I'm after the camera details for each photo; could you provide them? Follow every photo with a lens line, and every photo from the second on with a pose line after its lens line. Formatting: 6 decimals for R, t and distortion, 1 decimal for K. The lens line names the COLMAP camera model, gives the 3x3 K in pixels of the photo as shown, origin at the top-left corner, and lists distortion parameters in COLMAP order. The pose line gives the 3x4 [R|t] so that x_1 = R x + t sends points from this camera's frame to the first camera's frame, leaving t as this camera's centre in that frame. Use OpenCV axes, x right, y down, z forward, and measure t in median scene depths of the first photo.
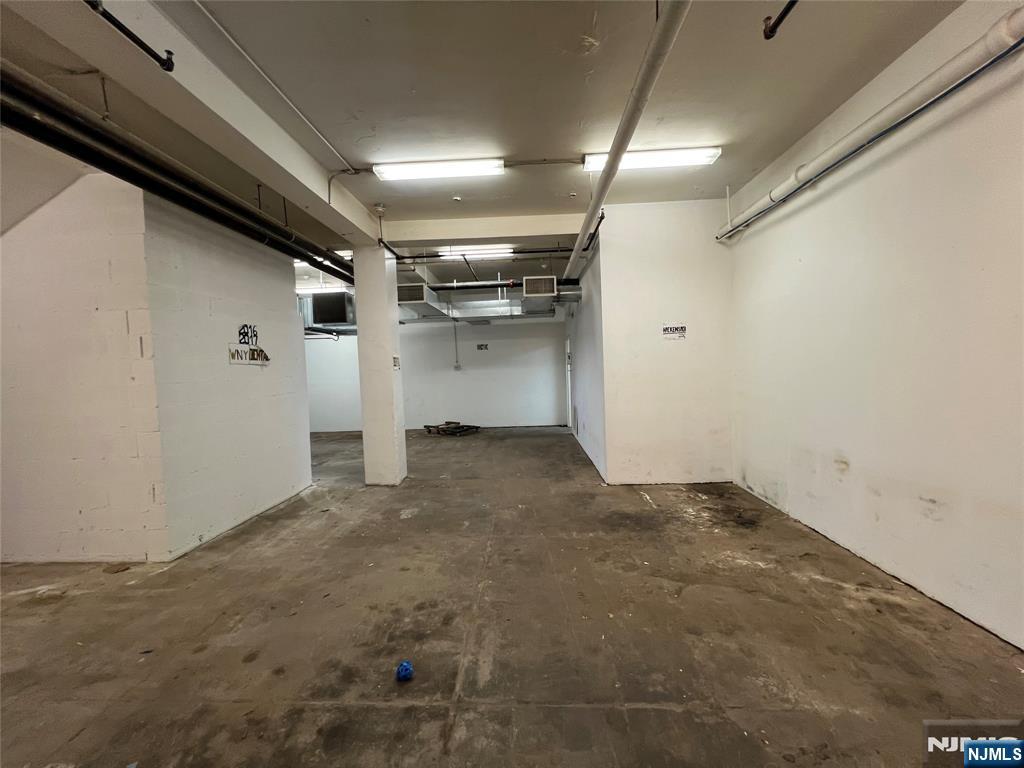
lens RADIAL K [[408.8, 0, 513.3], [0, 408.8, 384.0], [0, 0, 1]] dist [-0.001082, -0.000162]
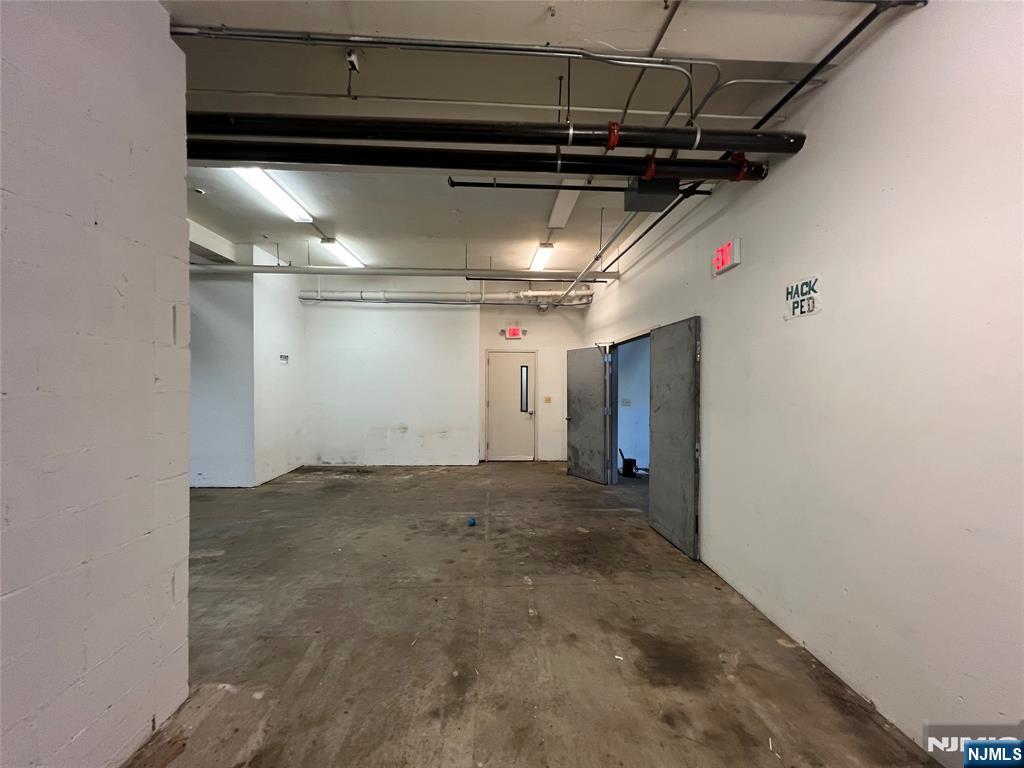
lens RADIAL K [[408.8, 0, 509.3], [0, 408.8, 384.5], [0, 0, 1]] dist [-0.001082, -0.000162]
pose [[-0.085700, 0.025967, 0.995982, -1.969151], [0.038600, 0.998996, -0.022724, 0.028245], [-0.995573, 0.036498, -0.086617, 0.774510]]
